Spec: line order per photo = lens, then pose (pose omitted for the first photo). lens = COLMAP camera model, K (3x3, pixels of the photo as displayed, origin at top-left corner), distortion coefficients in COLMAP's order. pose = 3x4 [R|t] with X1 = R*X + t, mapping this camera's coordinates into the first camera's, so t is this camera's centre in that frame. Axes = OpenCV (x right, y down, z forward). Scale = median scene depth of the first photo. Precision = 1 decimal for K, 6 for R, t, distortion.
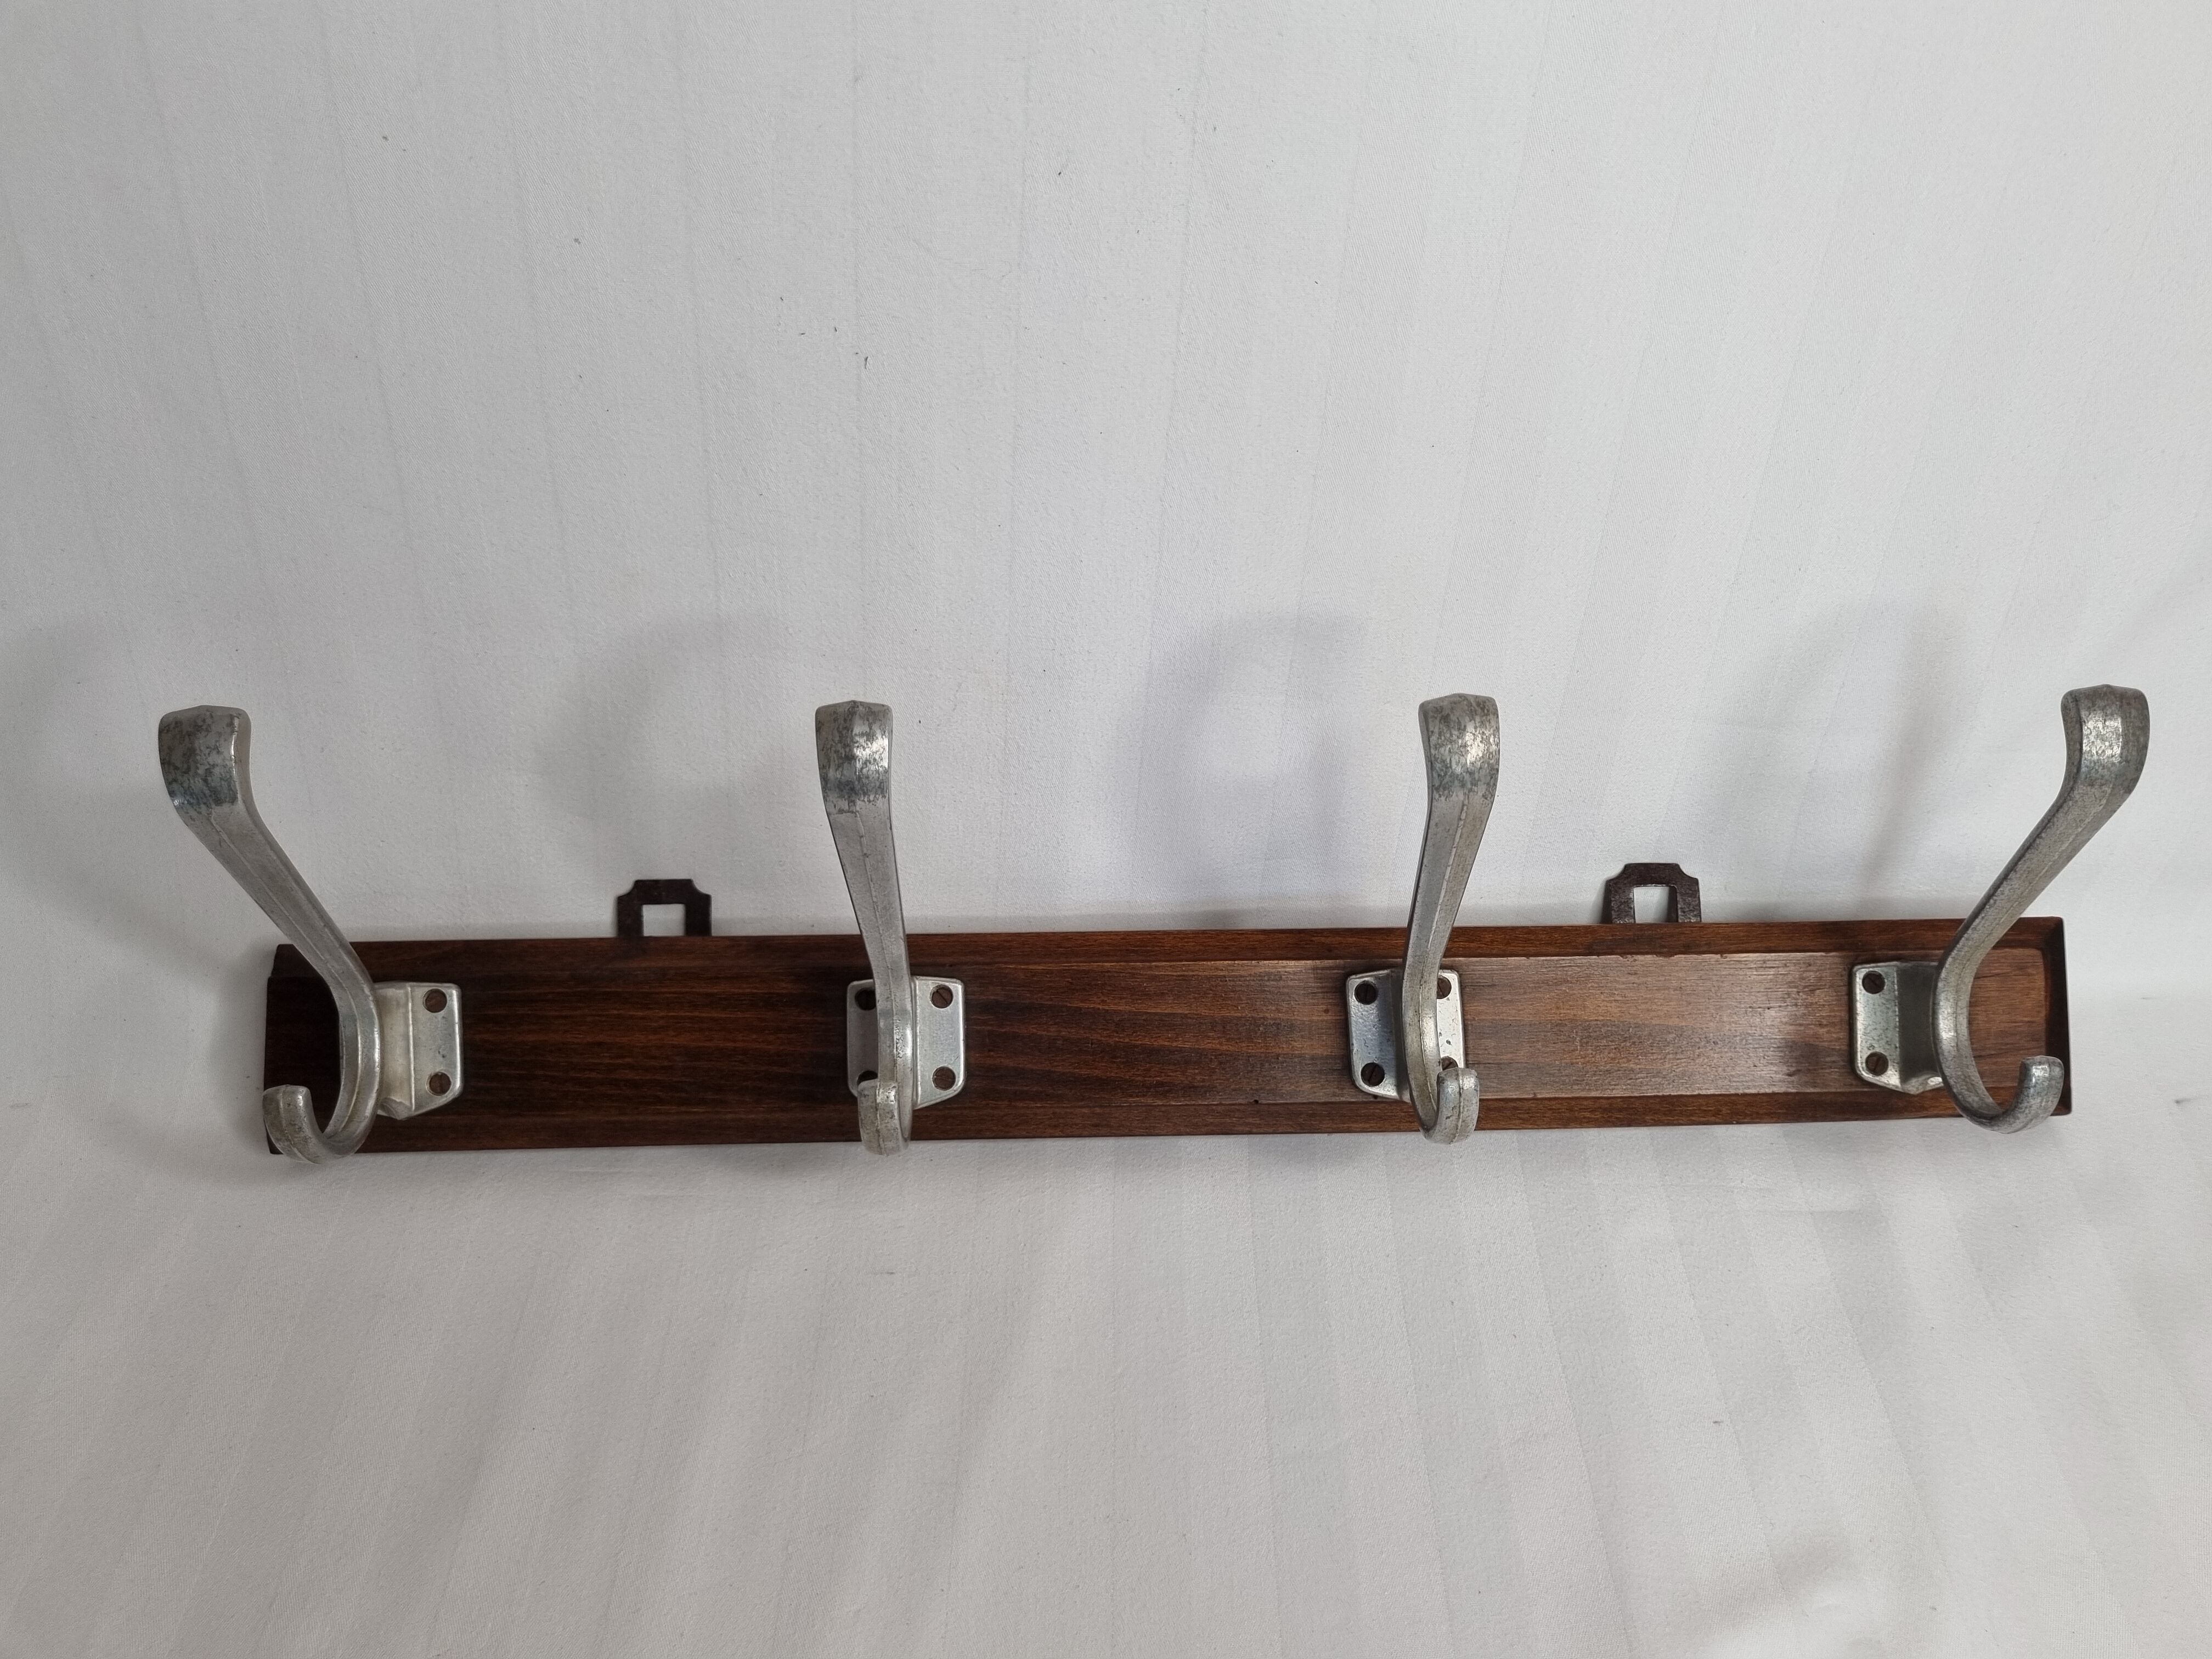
lens RADIAL K [[1735.1, 0, 1112.5], [0, 1735.1, 827.7], [0, 0, 1]] dist [0.010810, -0.007539]
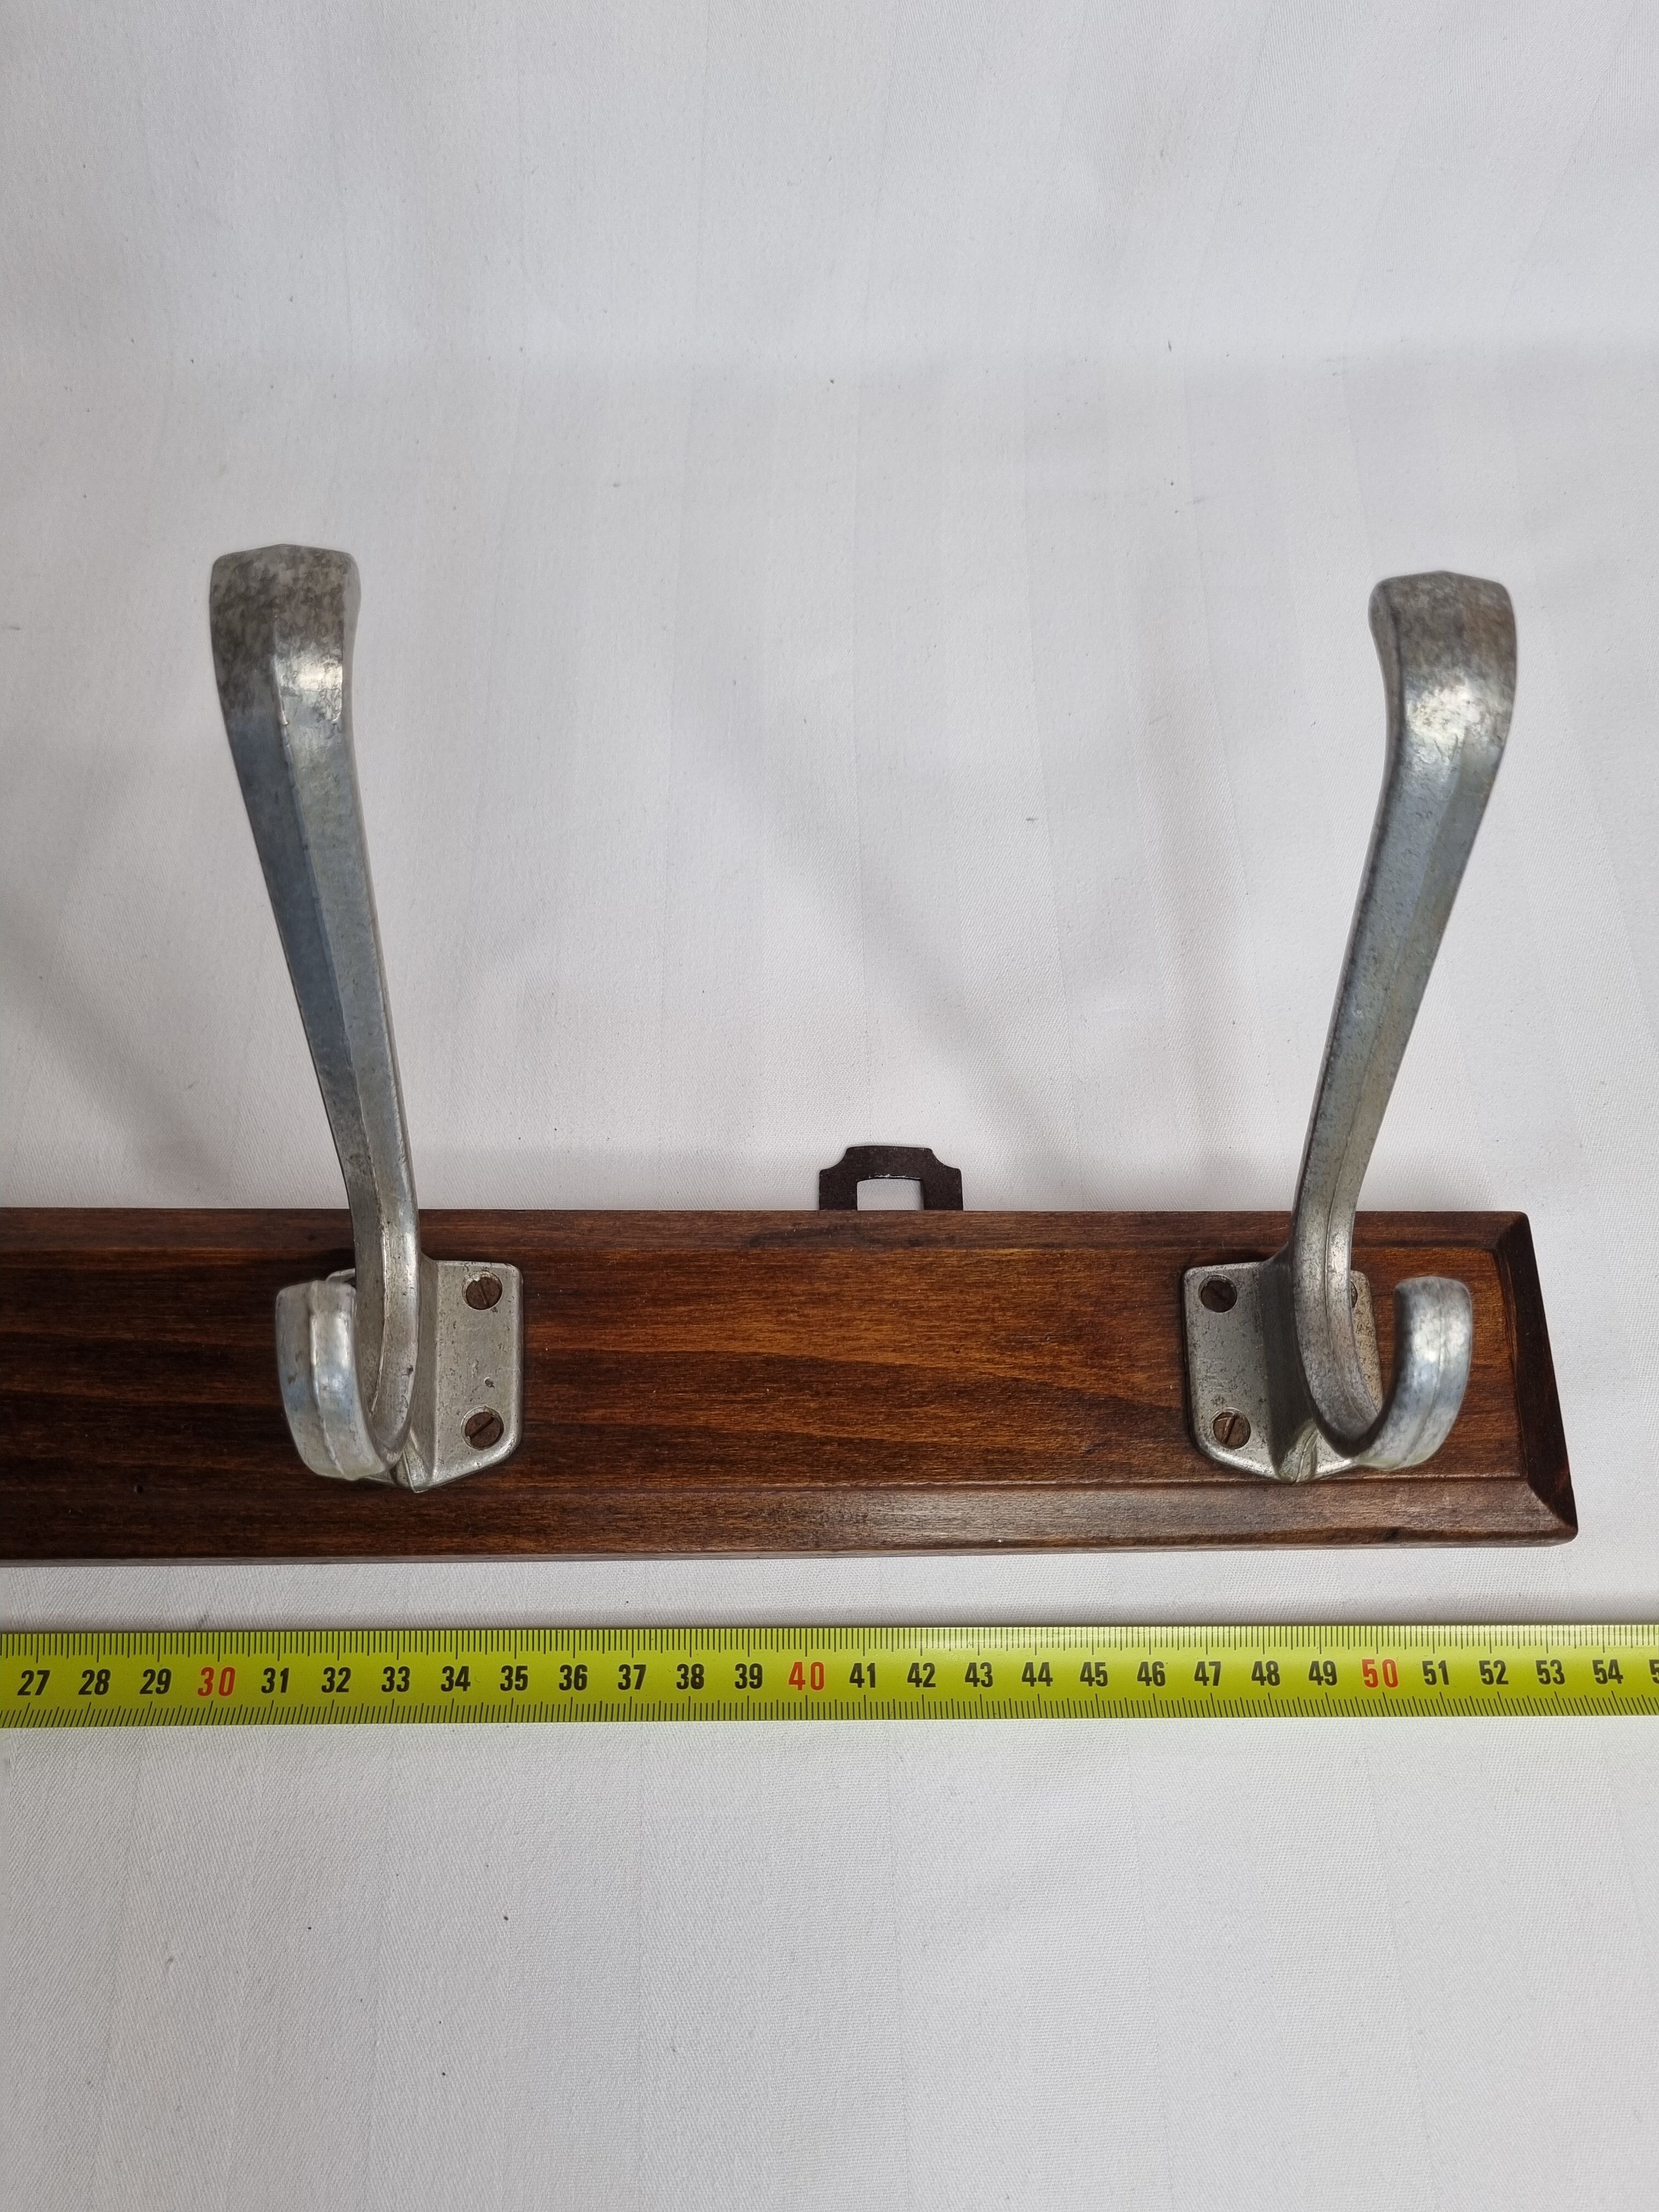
lens RADIAL K [[1735.1, 0, 875.6], [0, 1735.1, 1116.8], [0, 0, 1]] dist [0.010810, -0.007539]
pose [[0.999111, 0.013823, 0.039818, 0.298288], [-0.001073, 0.952730, -0.303818, 0.214886], [-0.042136, 0.303505, 0.951898, 0.421462]]
